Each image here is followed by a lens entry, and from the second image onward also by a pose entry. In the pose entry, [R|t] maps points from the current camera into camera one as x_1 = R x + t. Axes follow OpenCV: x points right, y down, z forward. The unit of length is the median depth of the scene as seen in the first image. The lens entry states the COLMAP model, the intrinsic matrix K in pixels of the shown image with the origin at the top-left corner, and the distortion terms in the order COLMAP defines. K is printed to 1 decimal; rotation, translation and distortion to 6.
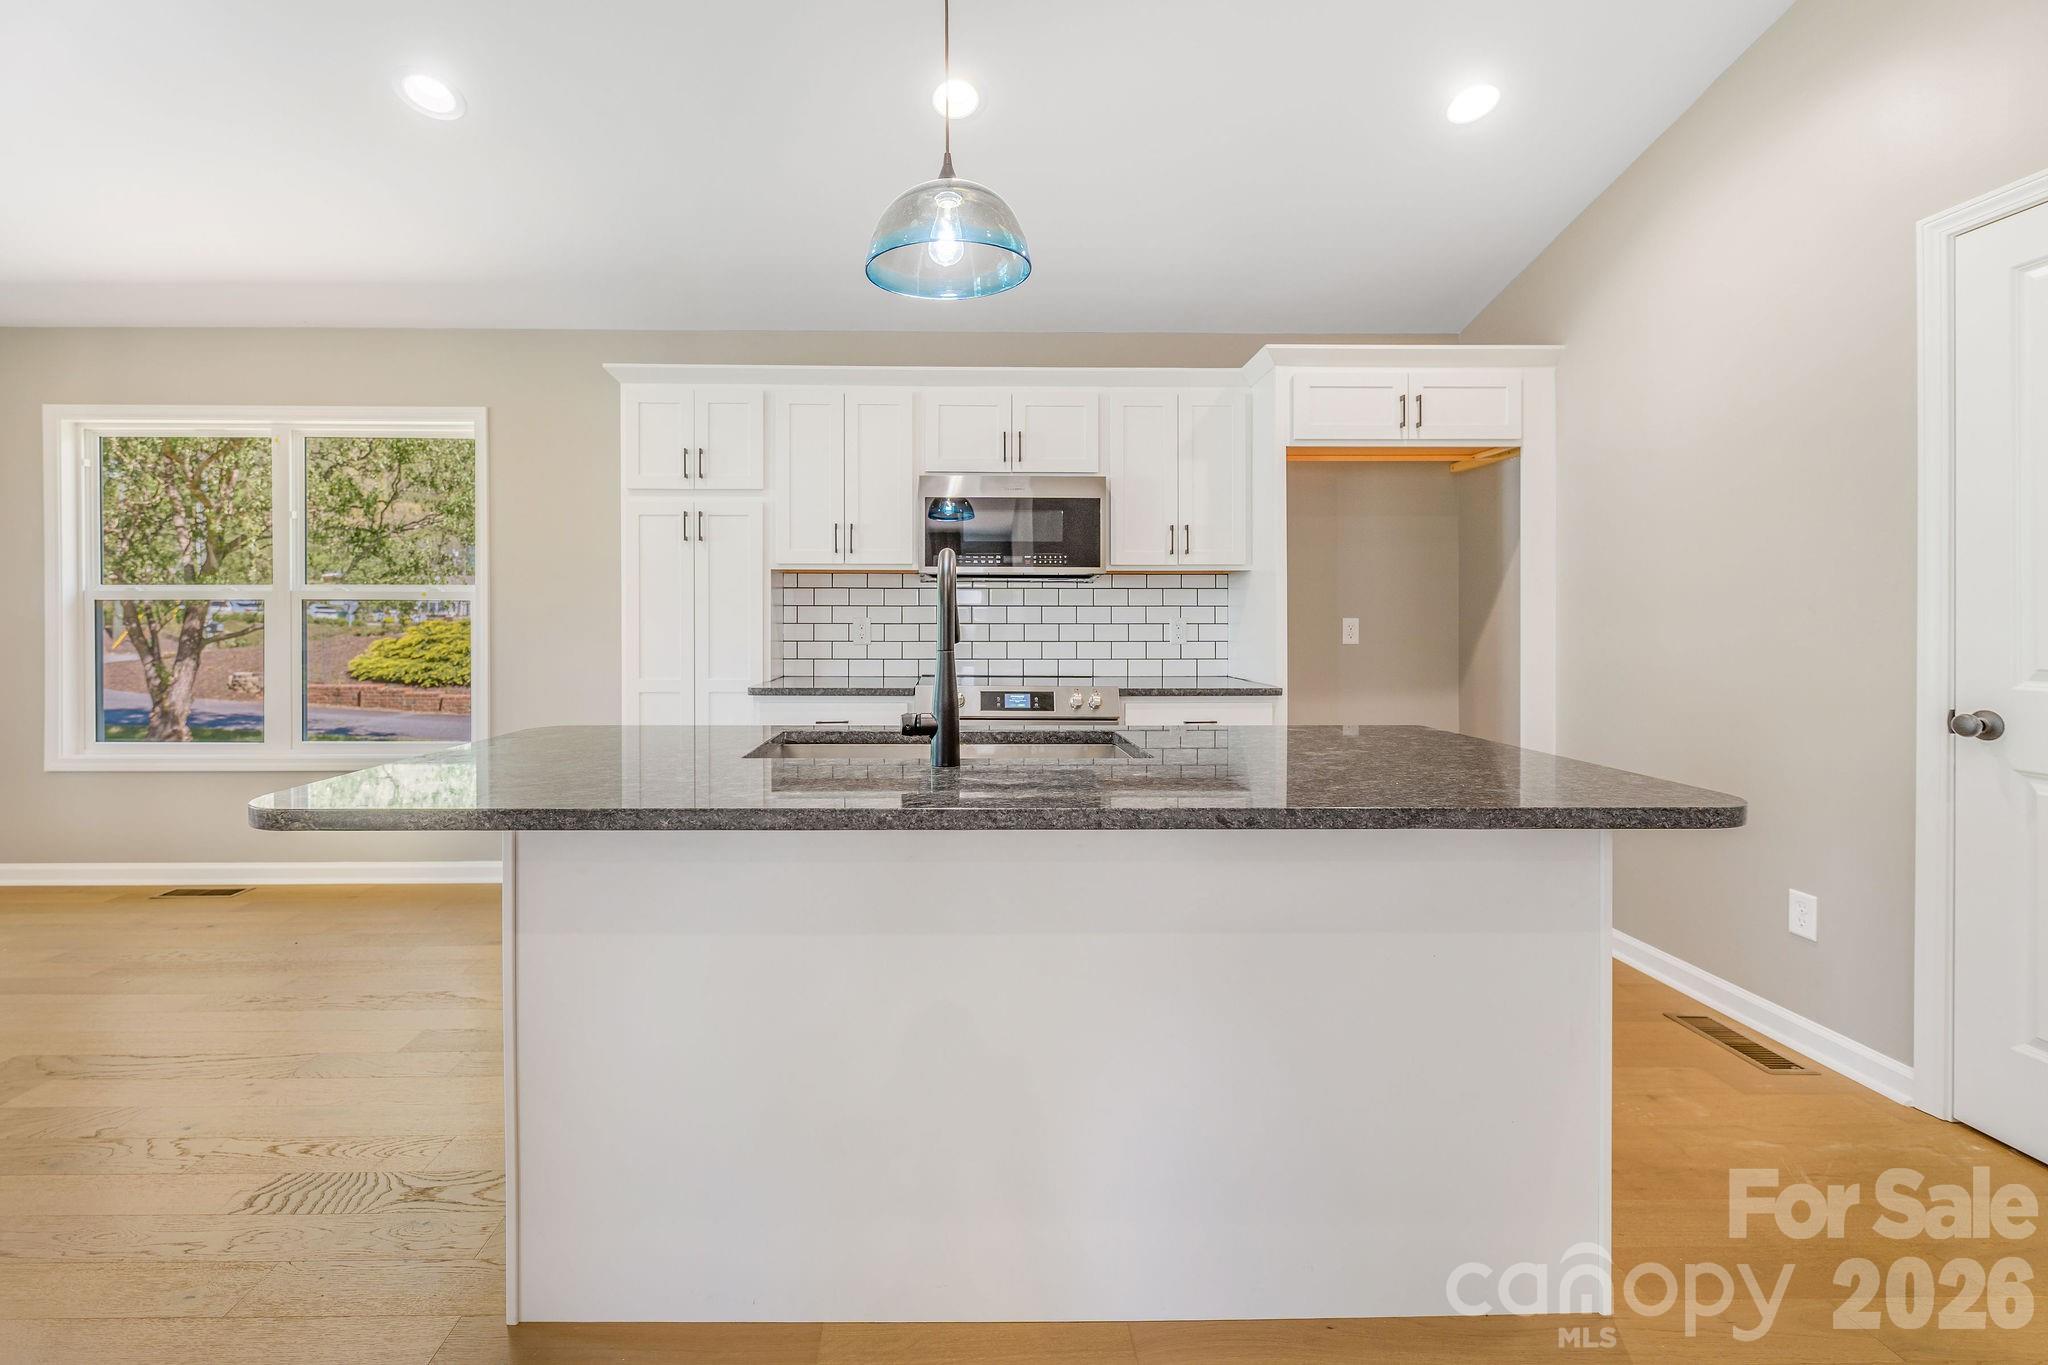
lens RADIAL K [[866.5, 0, 943.4], [0, 866.5, 619.5], [0, 0, 1]] dist [0.000986, 0.000201]
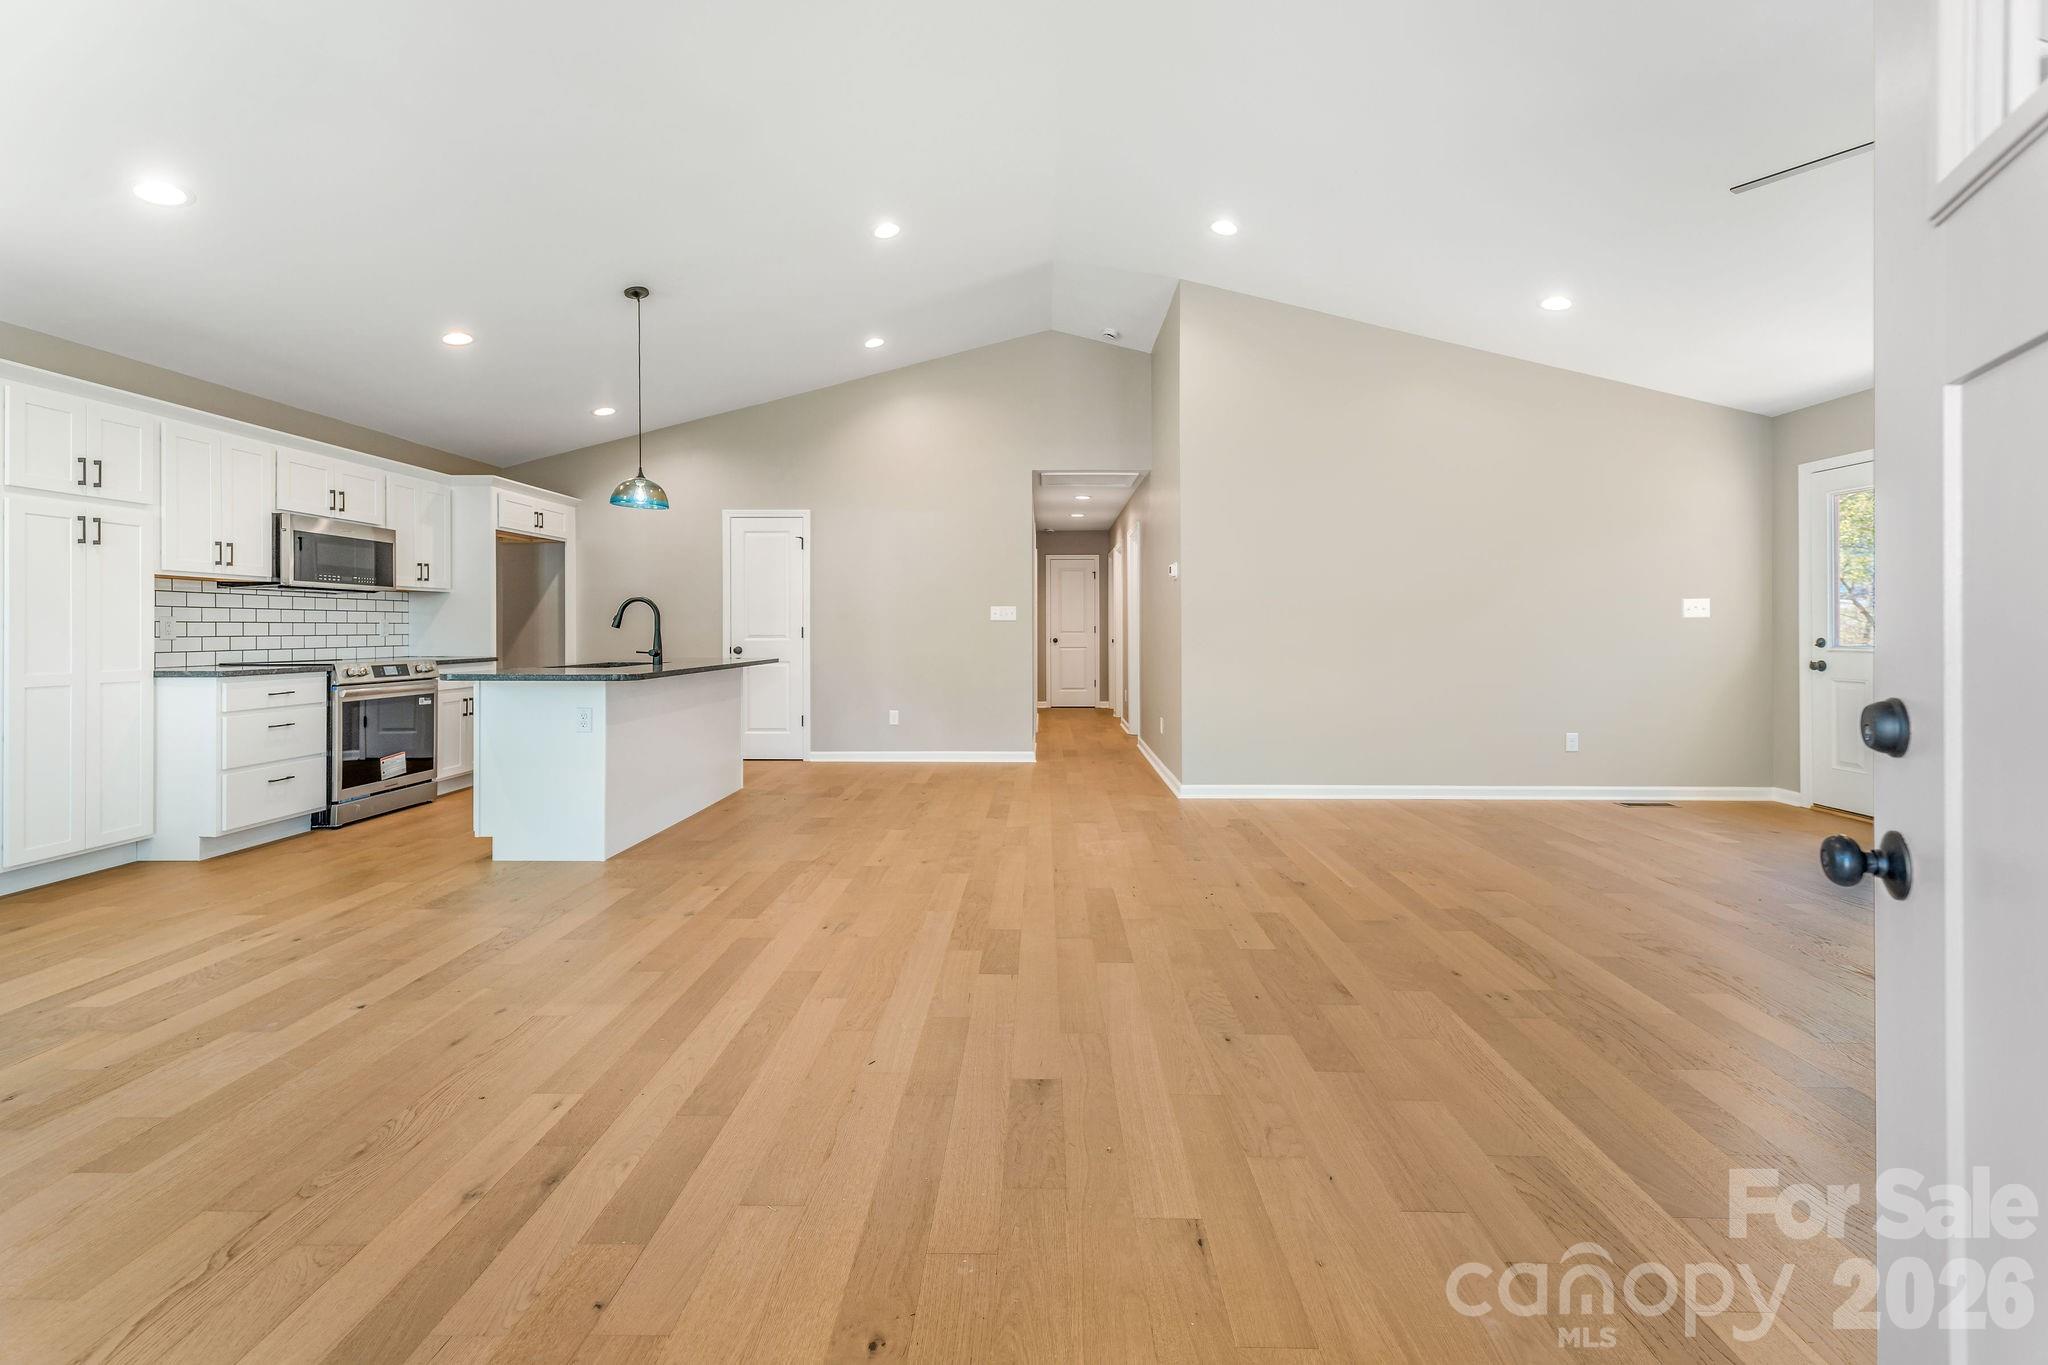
lens RADIAL K [[824.7, 0, 1009.9], [0, 824.7, 638.2], [0, 0, 1]] dist [-0.002573, -0.000321]
pose [[0.054229, -0.012778, 0.998447, -1.239275], [-0.002908, 0.999912, 0.012955, 0.010045], [-0.998524, -0.003606, 0.054187, -0.201899]]
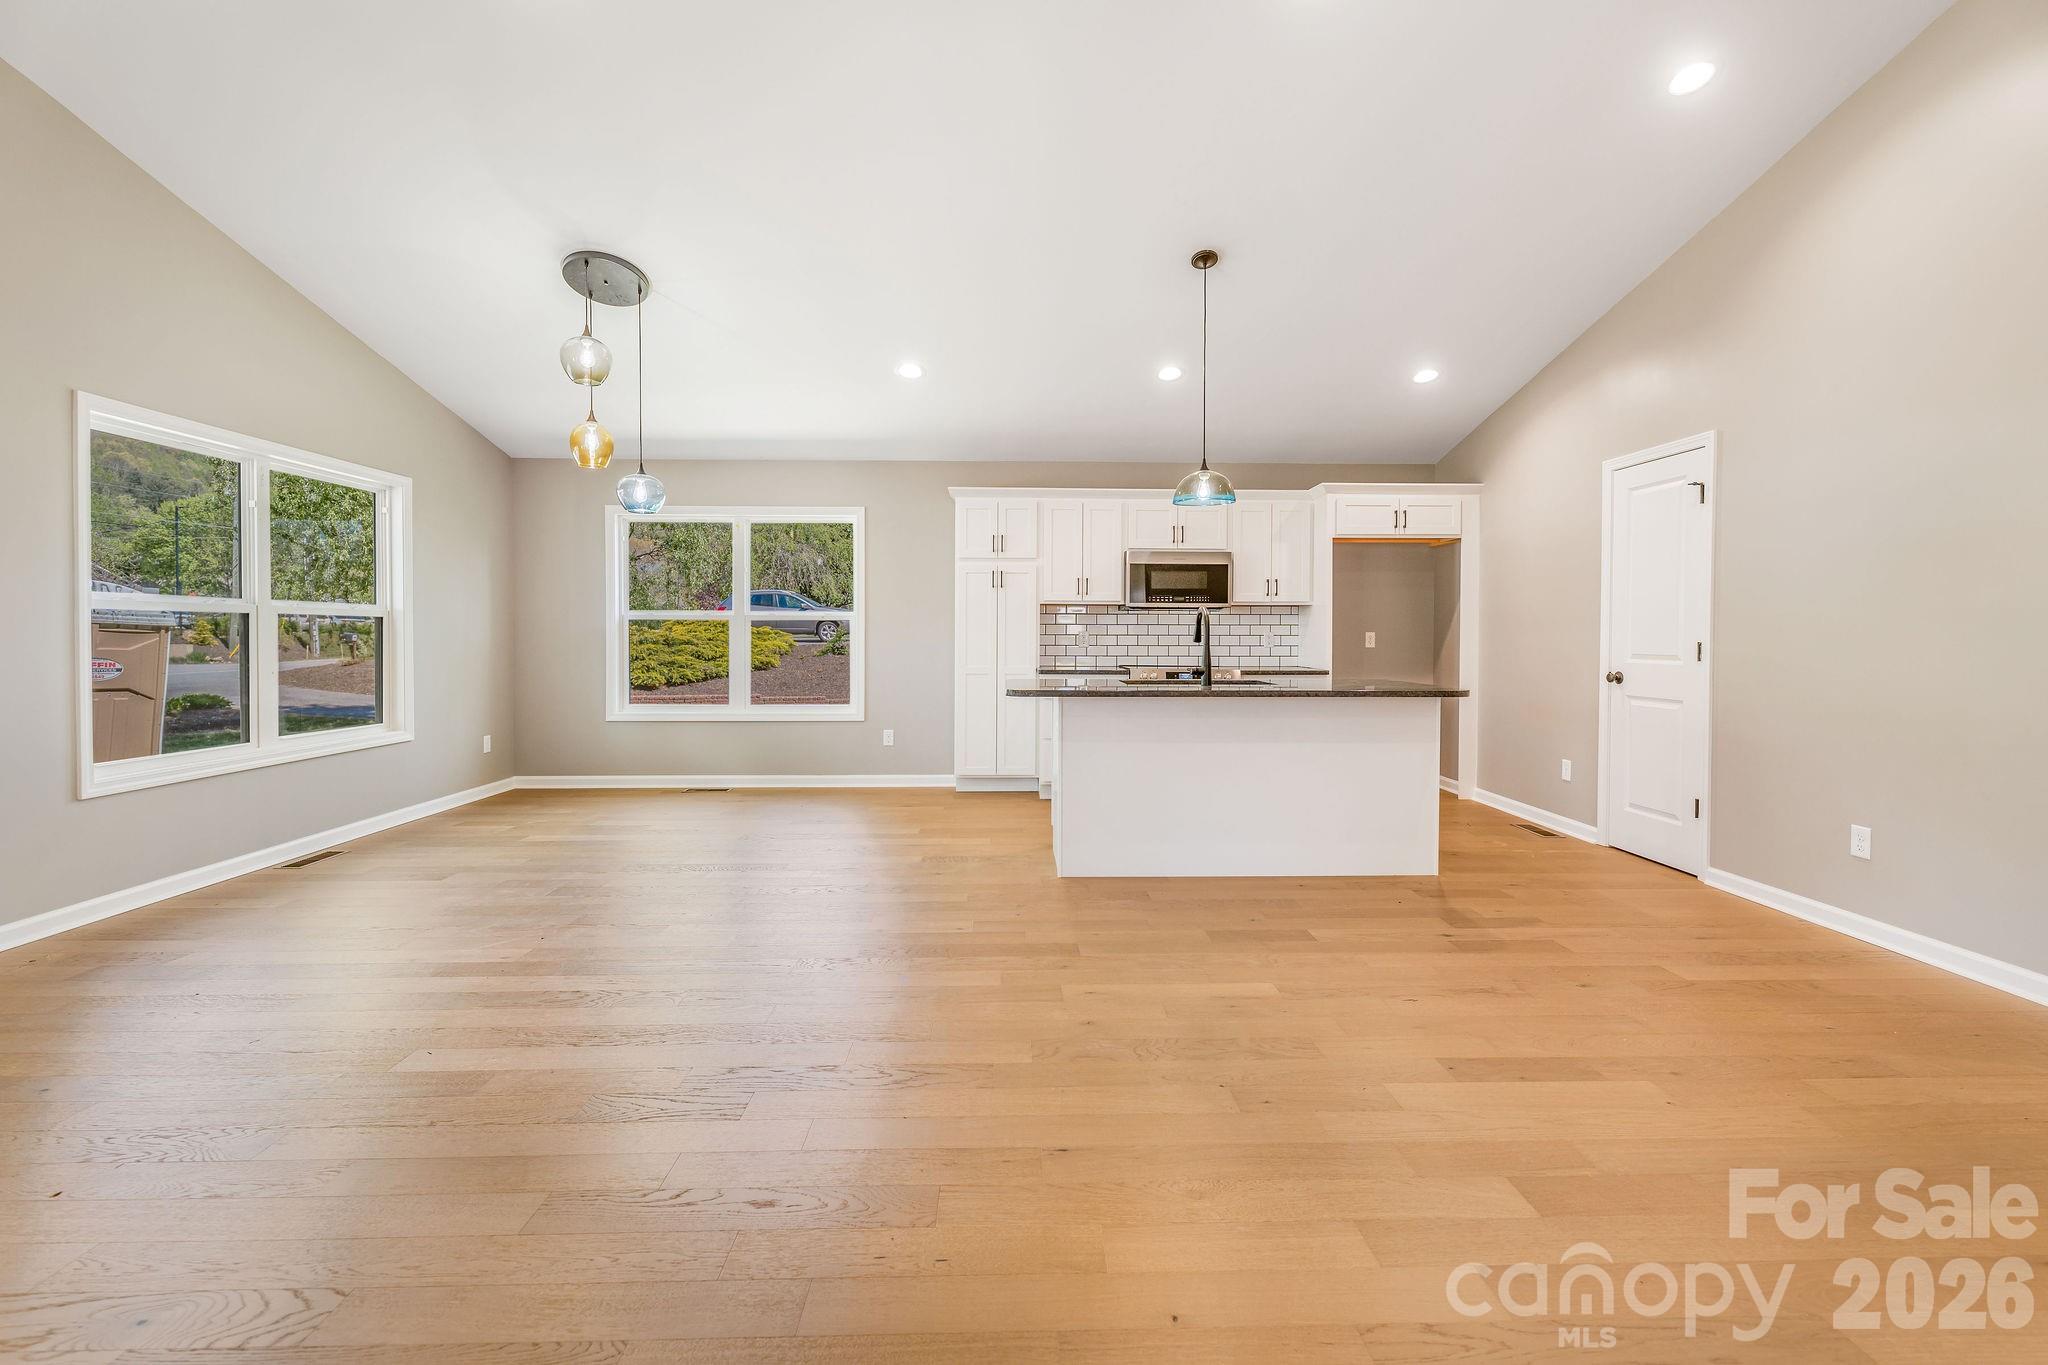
lens RADIAL K [[834.0, 0, 1024.1], [0, 834.0, 648.5], [0, 0, 1]] dist [-0.000902, -0.000146]
pose [[0.999835, 0.001961, 0.018039, -0.262494], [-0.002306, 0.999814, 0.019147, 0.000455], [-0.017998, -0.019185, 0.999654, -0.688413]]
